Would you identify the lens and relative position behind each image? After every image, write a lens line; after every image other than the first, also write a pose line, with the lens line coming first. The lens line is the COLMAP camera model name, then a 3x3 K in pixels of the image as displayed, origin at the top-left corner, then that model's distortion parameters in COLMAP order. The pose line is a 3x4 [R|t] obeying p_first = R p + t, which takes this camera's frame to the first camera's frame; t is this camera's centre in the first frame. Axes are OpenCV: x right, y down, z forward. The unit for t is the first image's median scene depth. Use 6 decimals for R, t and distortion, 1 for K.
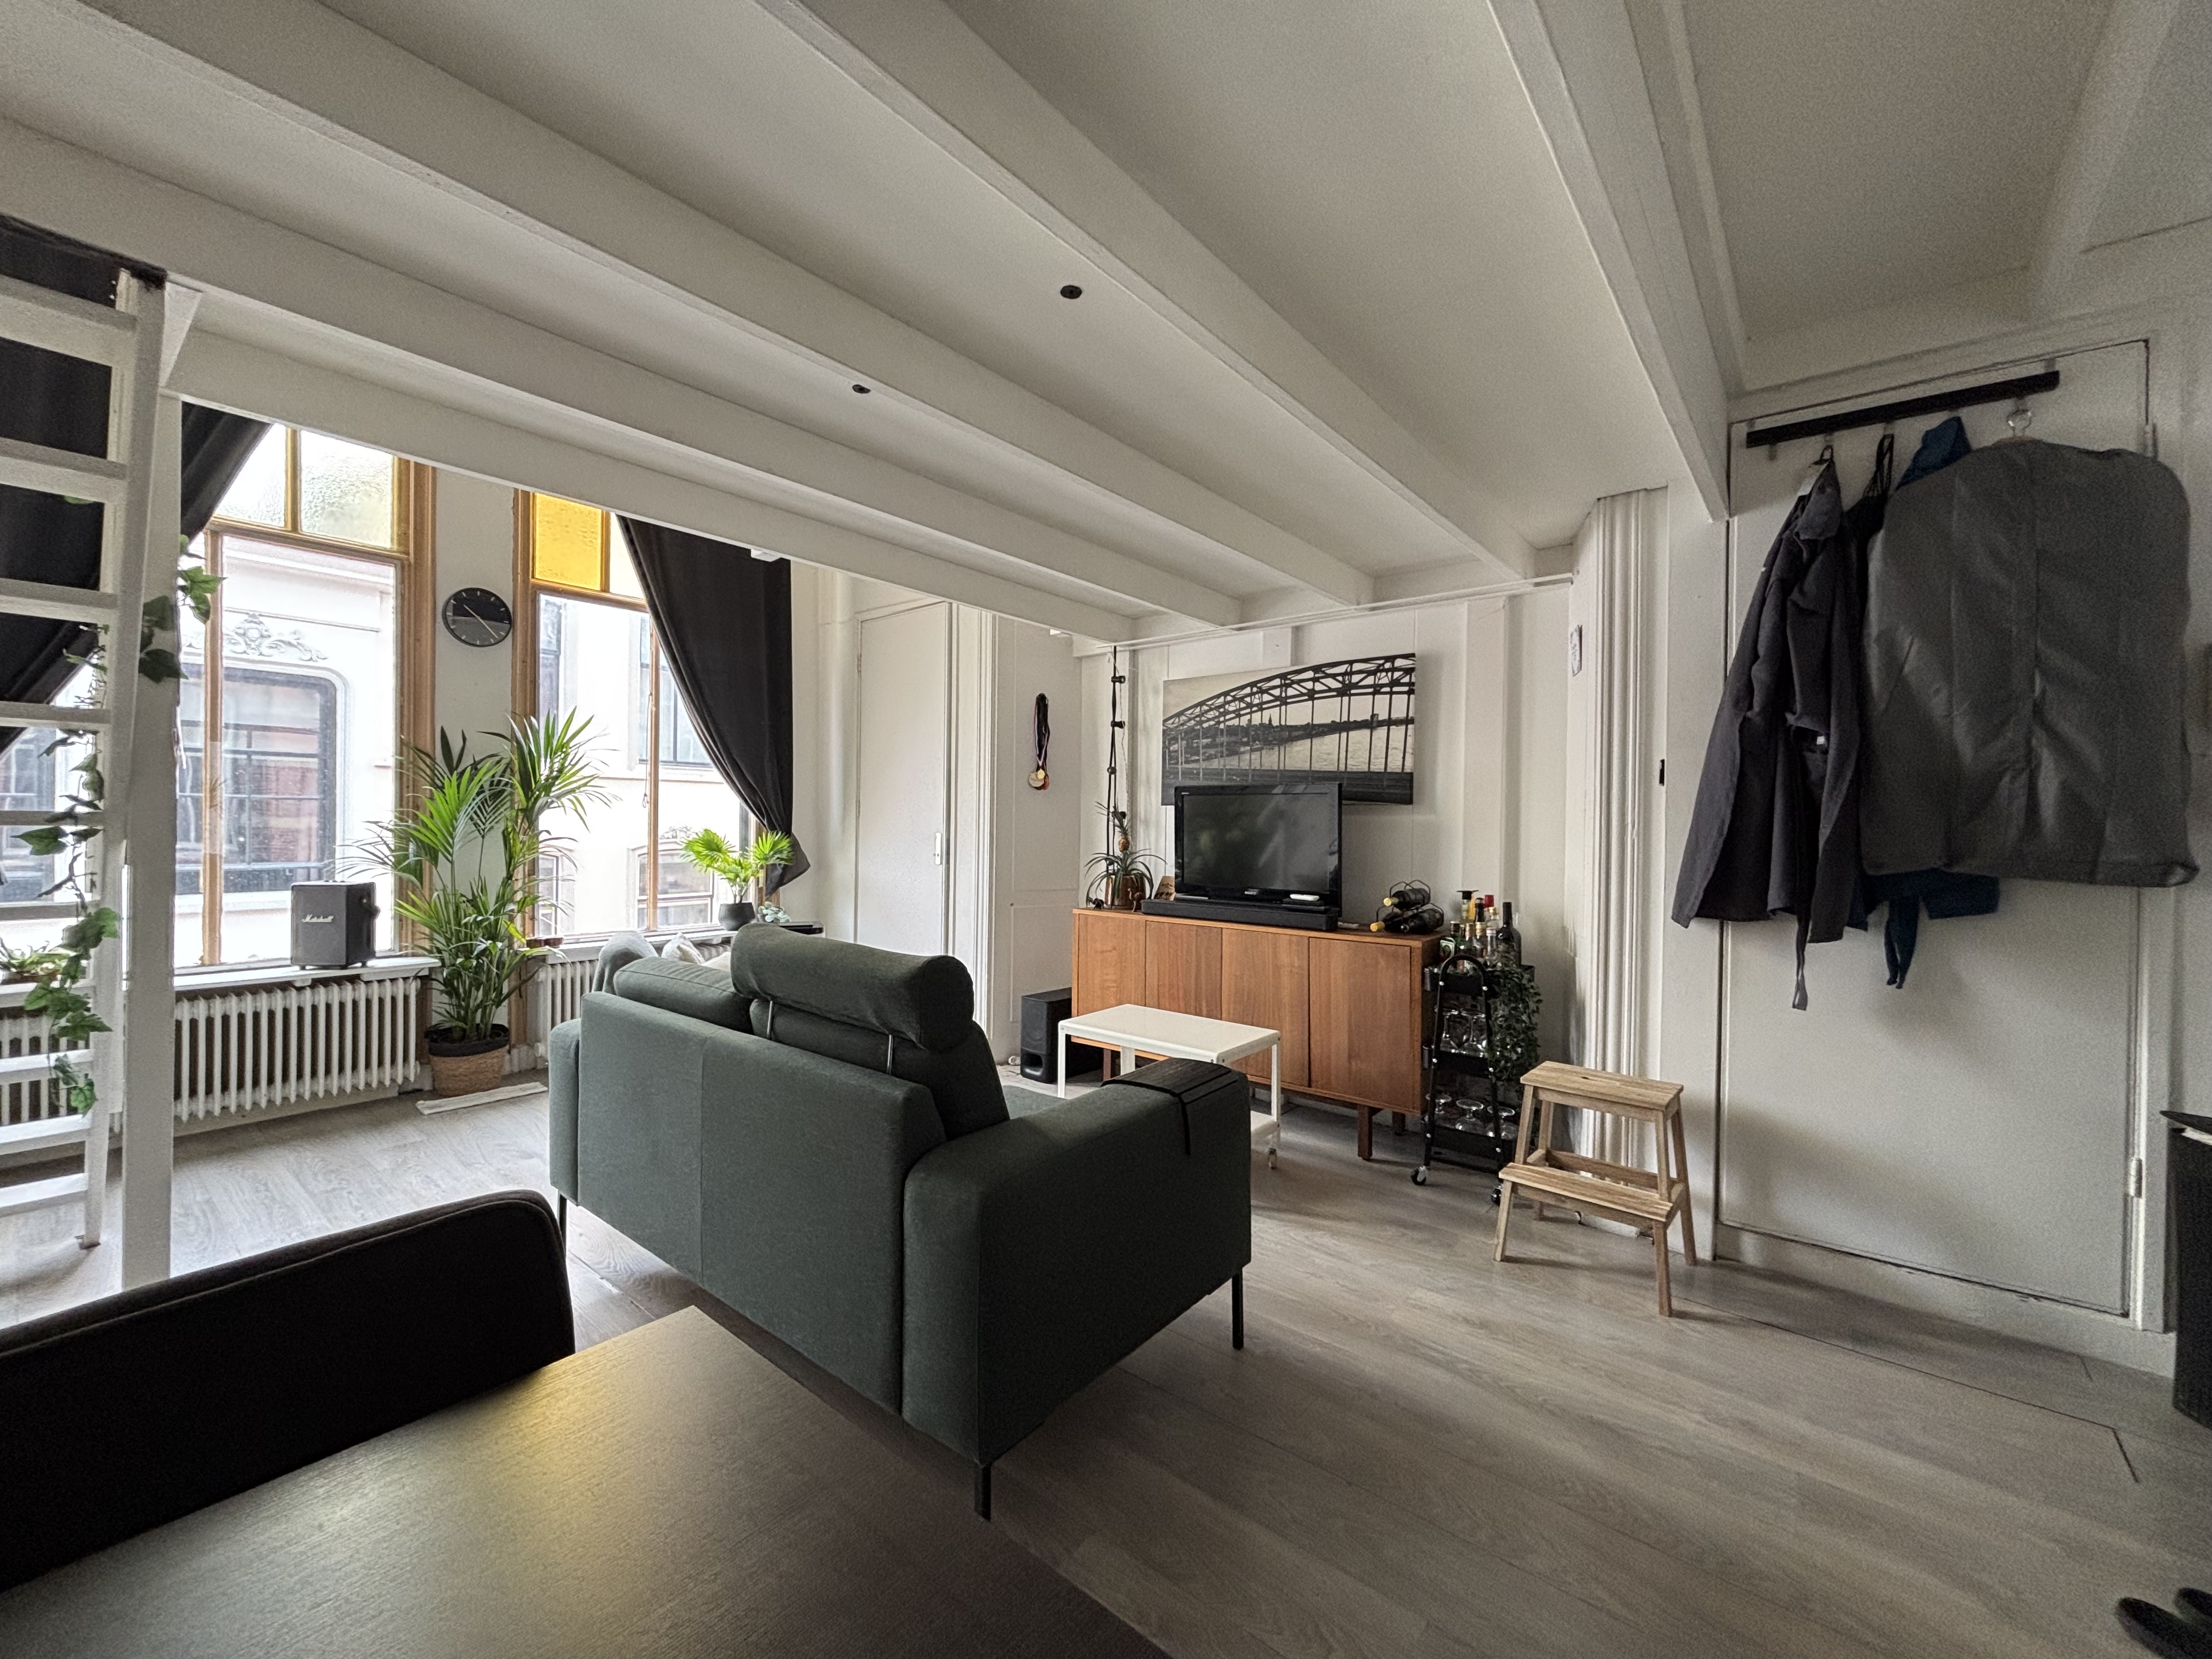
lens RADIAL K [[882.9, 0, 1104.8], [0, 882.9, 828.9], [0, 0, 1]] dist [-0.002392, 0.000249]
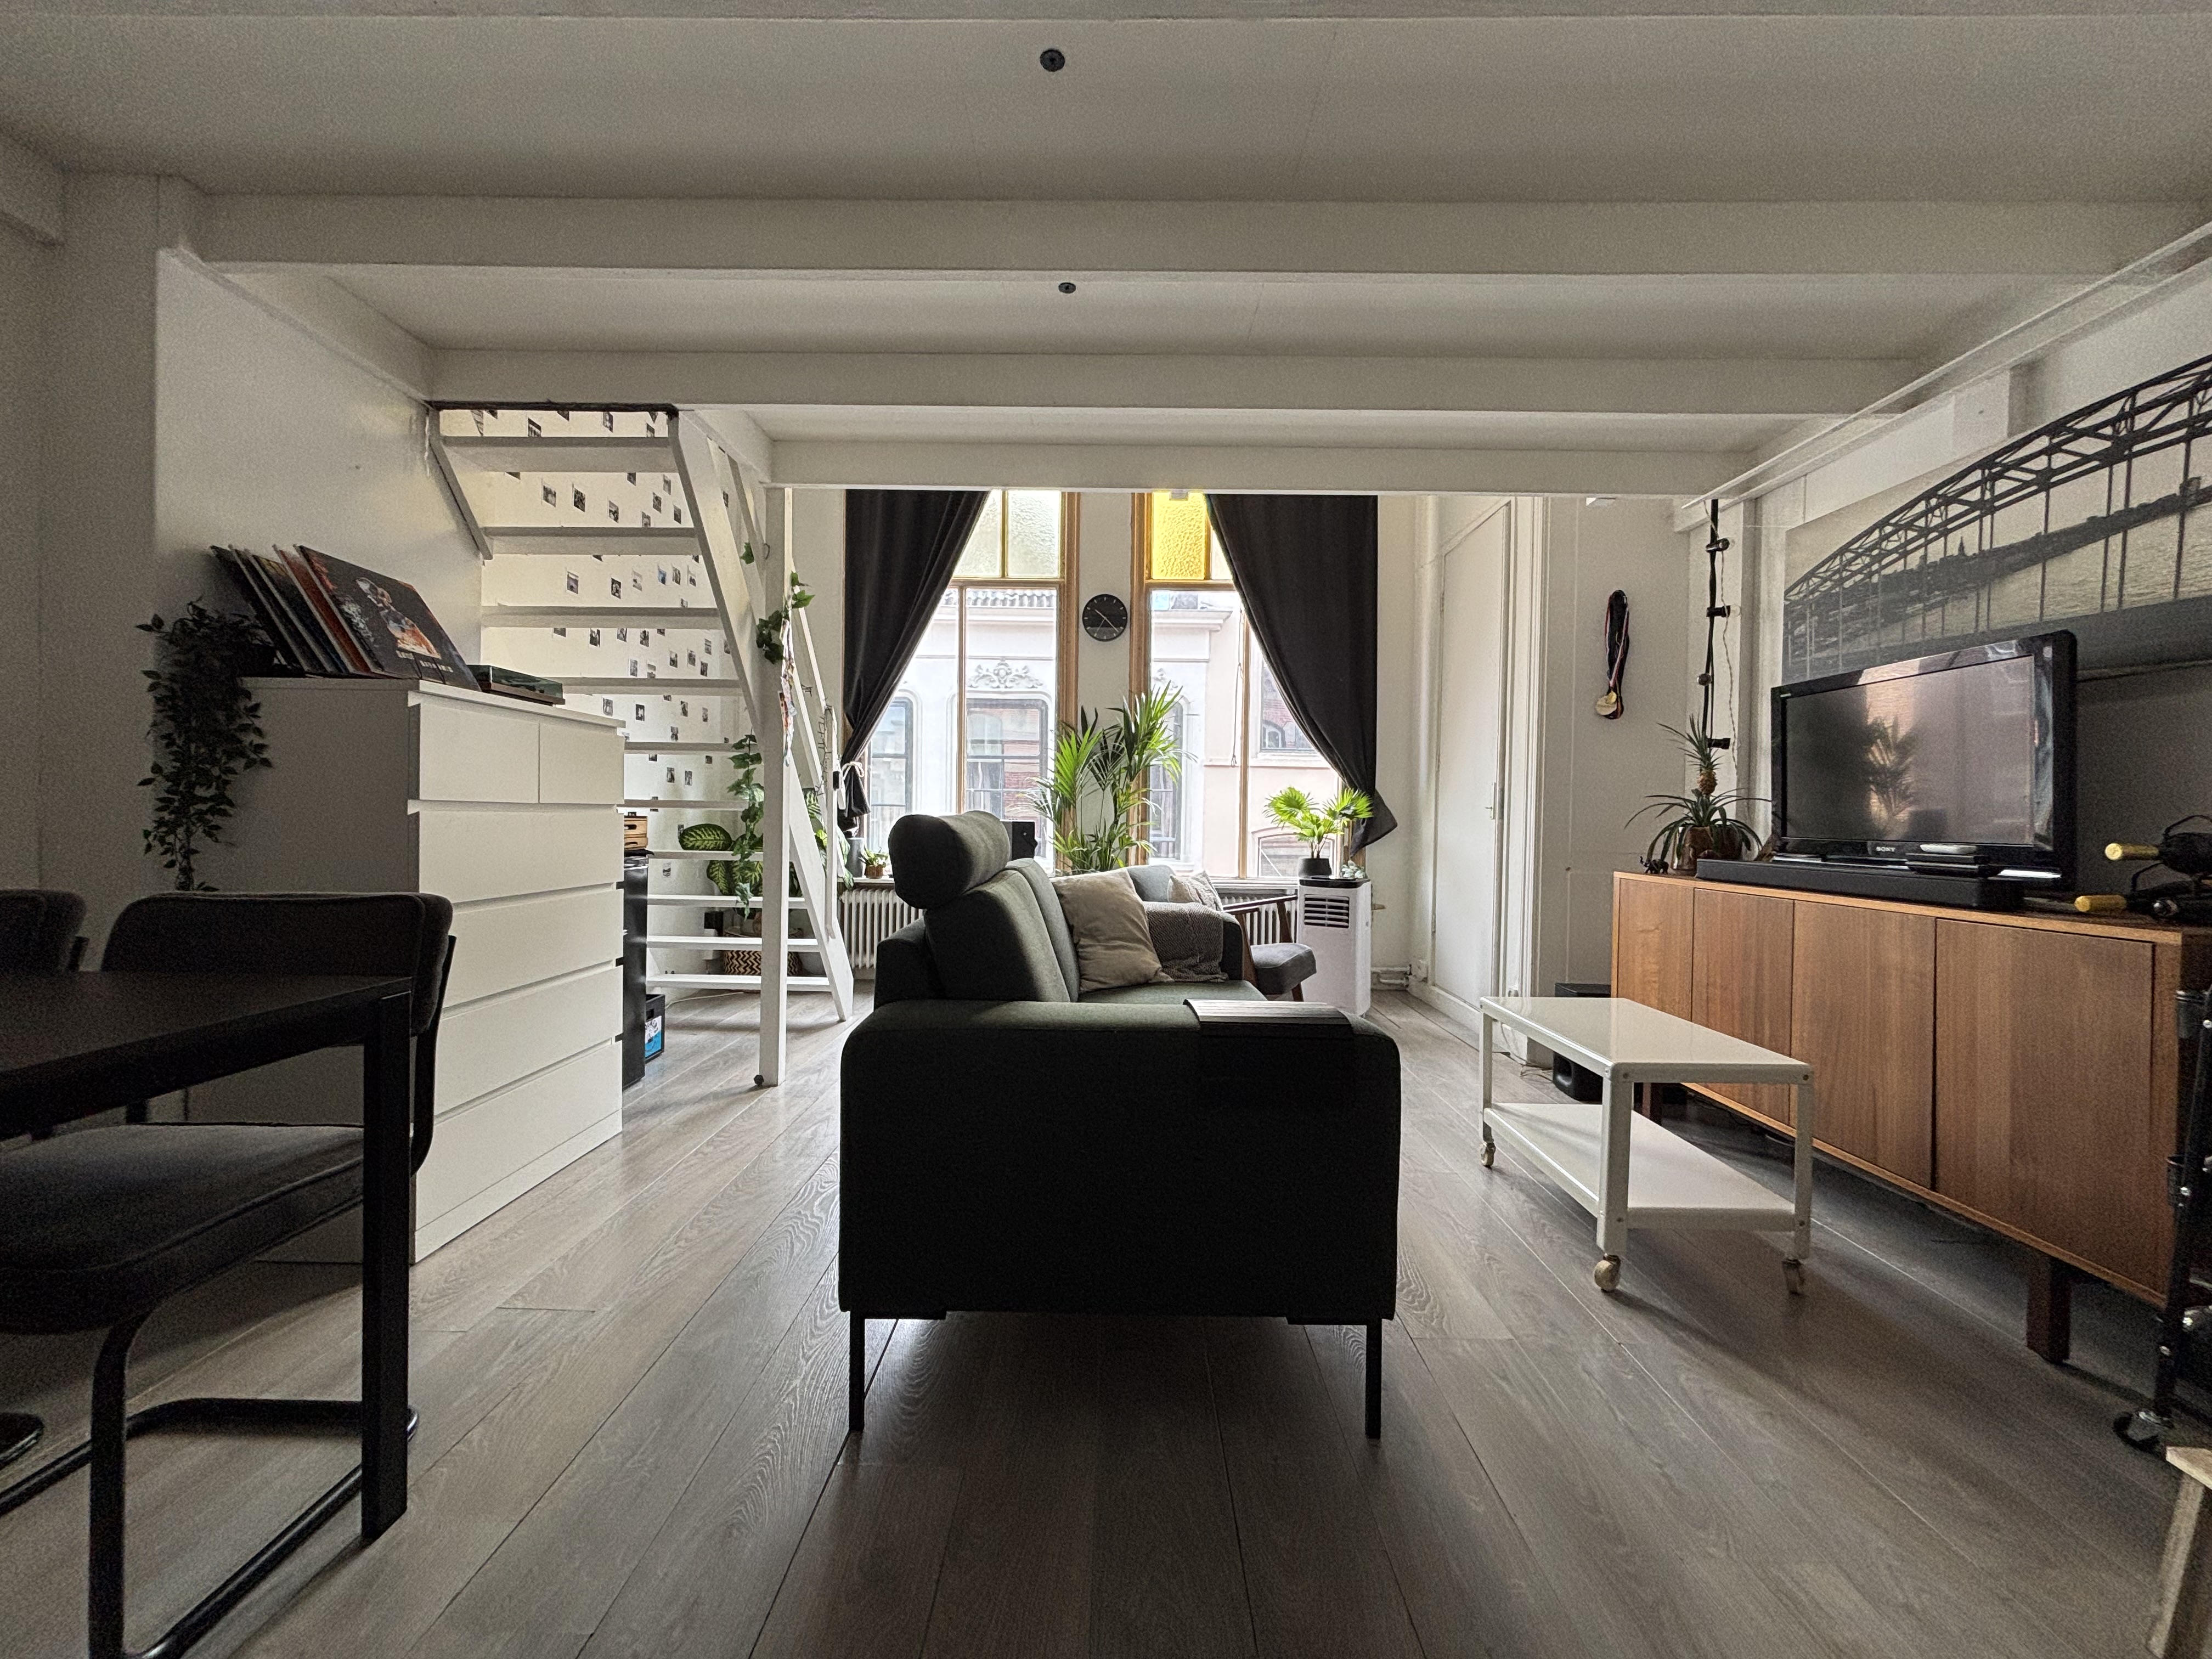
lens RADIAL K [[879.5, 0, 1092.4], [0, 879.5, 829.3], [0, 0, 1]] dist [0.007092, -0.005673]
pose [[0.618253, 0.012212, -0.785884, 0.287547], [-0.014405, 0.999887, 0.004205, 0.062957], [0.785847, 0.008721, 0.618360, 0.212214]]
